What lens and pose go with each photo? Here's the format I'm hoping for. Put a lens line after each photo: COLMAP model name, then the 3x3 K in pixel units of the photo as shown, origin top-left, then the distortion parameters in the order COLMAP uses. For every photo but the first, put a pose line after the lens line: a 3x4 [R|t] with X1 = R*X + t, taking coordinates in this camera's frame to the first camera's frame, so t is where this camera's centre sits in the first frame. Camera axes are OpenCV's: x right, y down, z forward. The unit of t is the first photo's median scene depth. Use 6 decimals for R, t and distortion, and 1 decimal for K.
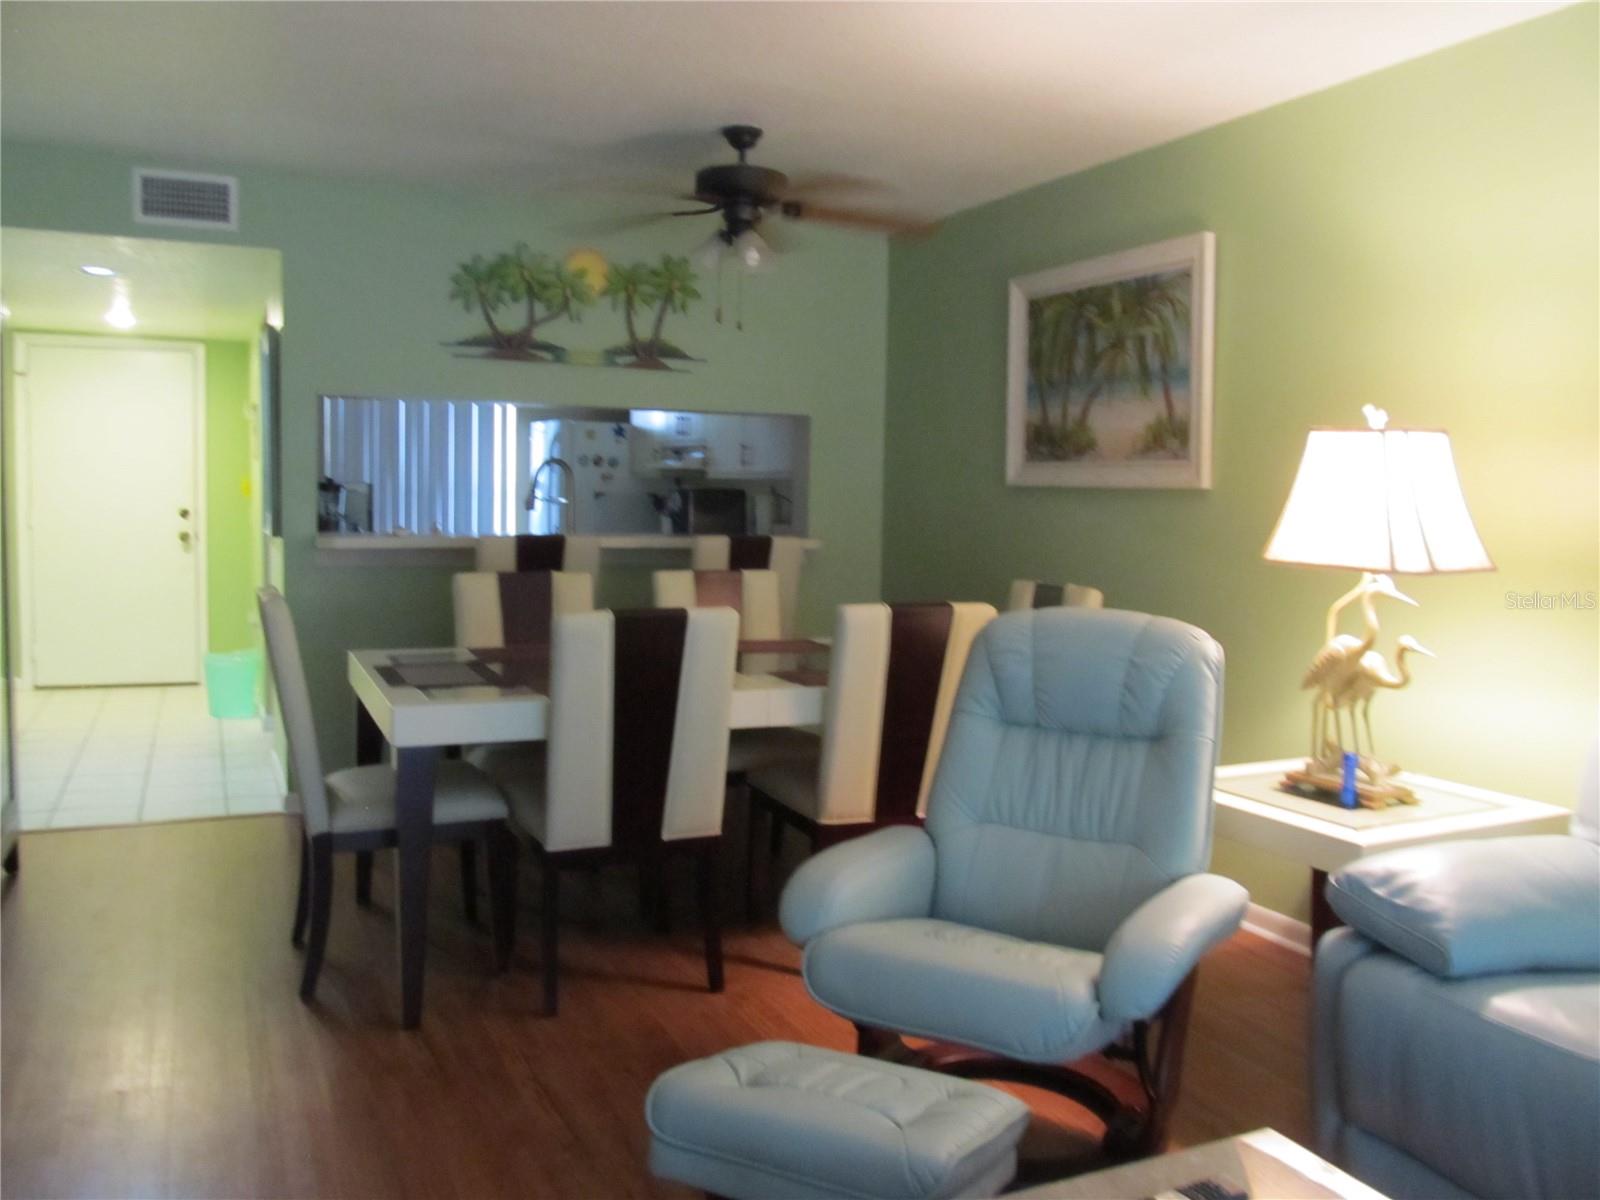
lens RADIAL K [[1307.9, 0, 801.6], [0, 1307.9, 604.8], [0, 0, 1]] dist [-0.065430, 0.027481]
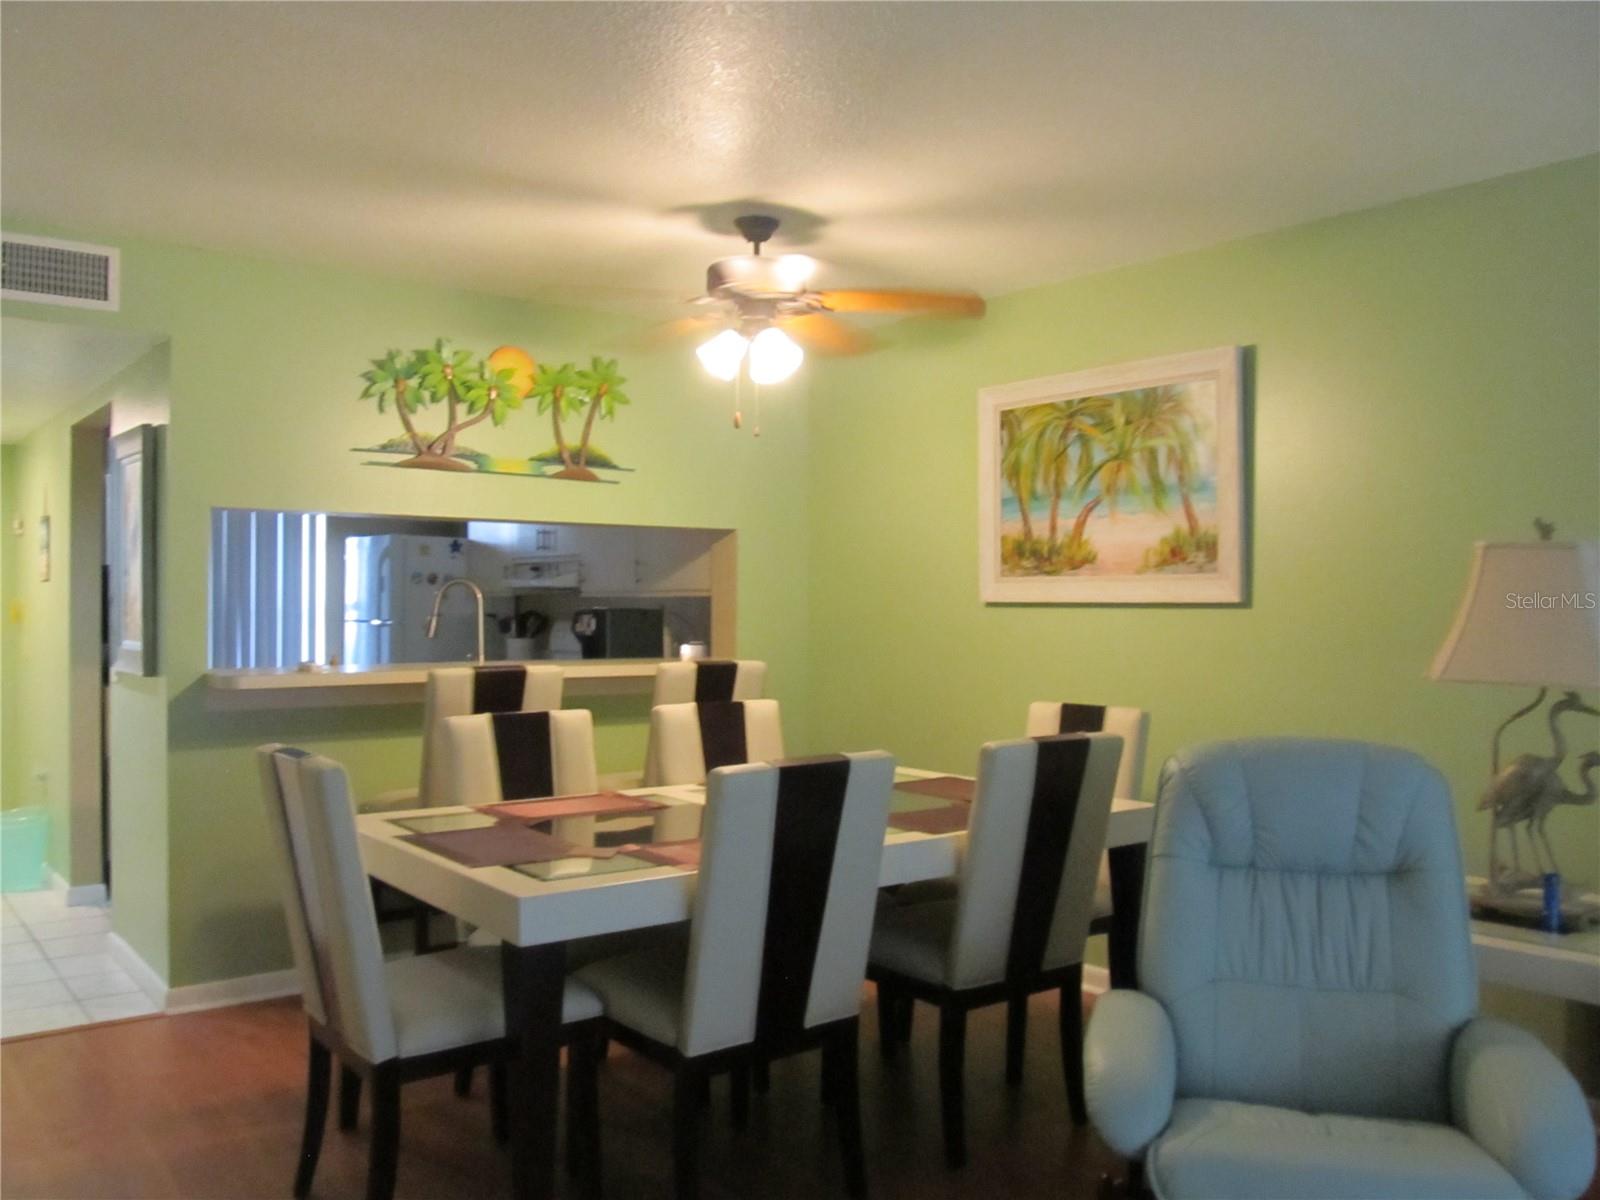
lens RADIAL K [[1307.9, 0, 803.0], [0, 1307.9, 606.6], [0, 0, 1]] dist [-0.065430, 0.027481]
pose [[0.972718, -0.017533, 0.231329, -0.216990], [0.036547, 0.996270, -0.078166, -0.019543], [-0.229096, 0.084488, 0.969730, 0.112652]]
